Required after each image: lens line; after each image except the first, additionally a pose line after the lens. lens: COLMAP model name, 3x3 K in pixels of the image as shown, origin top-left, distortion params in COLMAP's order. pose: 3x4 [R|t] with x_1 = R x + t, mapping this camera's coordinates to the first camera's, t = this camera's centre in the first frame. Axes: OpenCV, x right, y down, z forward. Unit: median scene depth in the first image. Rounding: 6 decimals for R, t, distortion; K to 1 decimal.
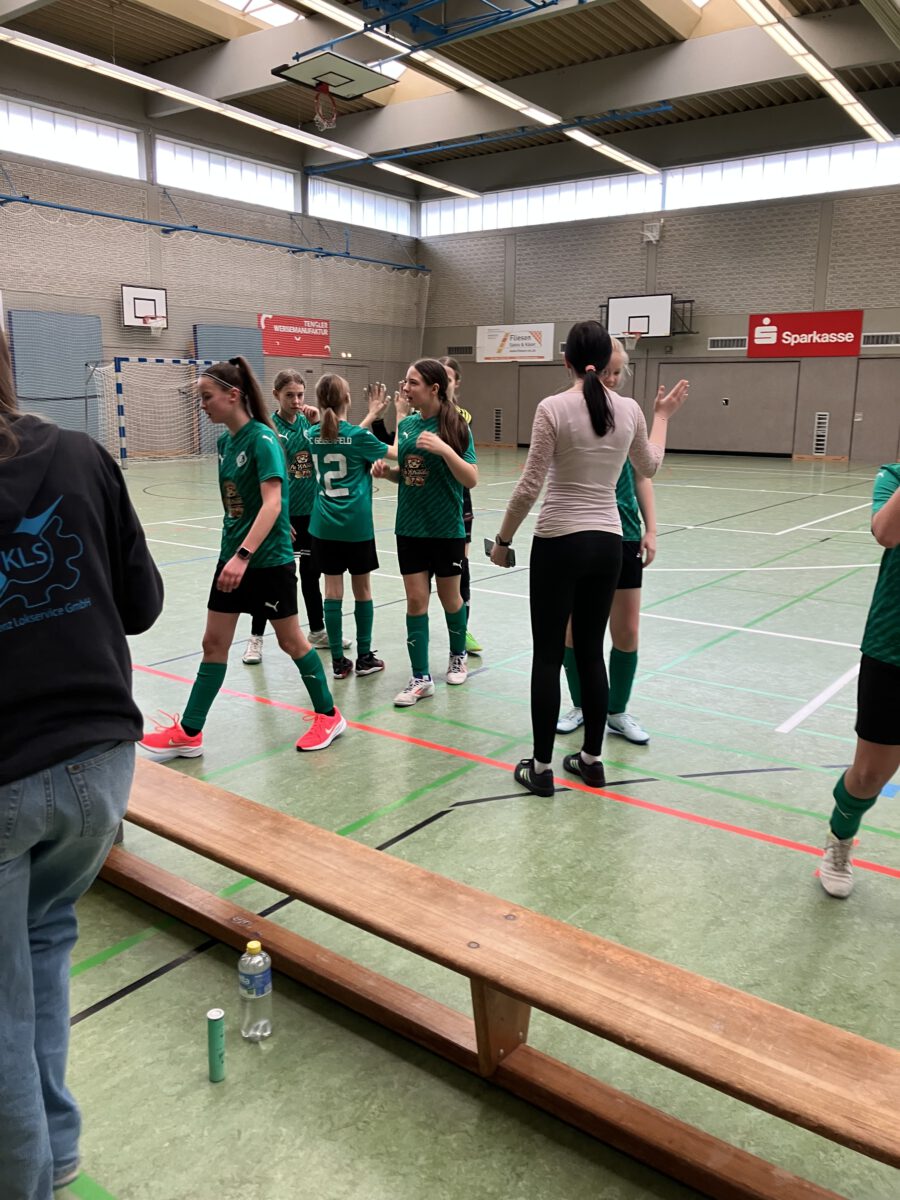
lens RADIAL K [[974.2, 0, 450.0], [0, 974.2, 600.0], [0, 0, 1]] dist [-0.017169, -0.002029]
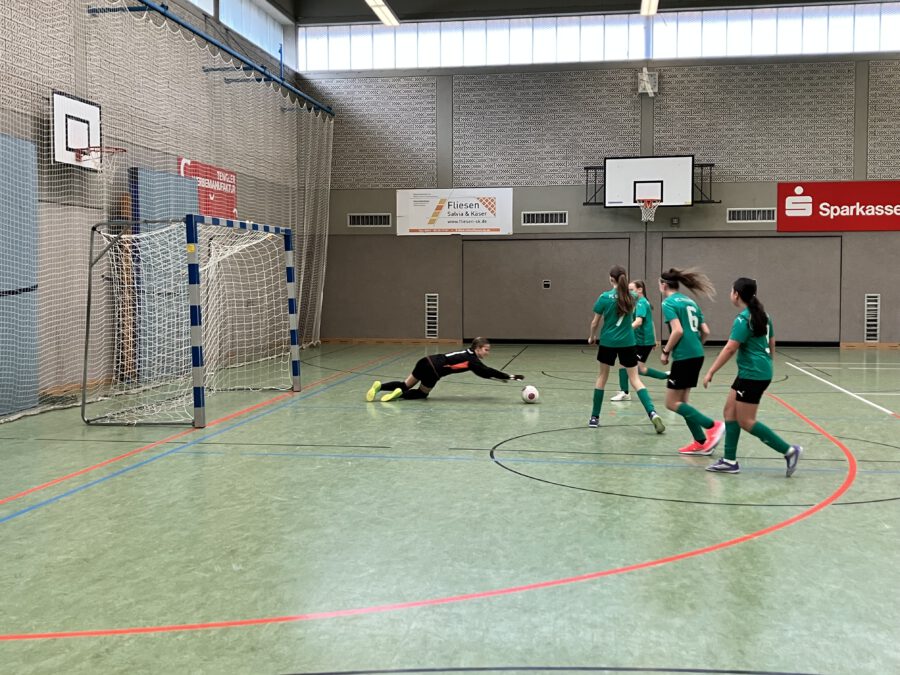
lens RADIAL K [[1020.9, 0, 450.0], [0, 1020.9, 337.5], [0, 0, 1]] dist [0.010895, -0.046592]
pose [[0.886507, -0.036858, 0.461246, -0.358377], [0.103566, 0.987338, -0.120155, -0.079369], [-0.450977, 0.154287, 0.879099, 0.352602]]
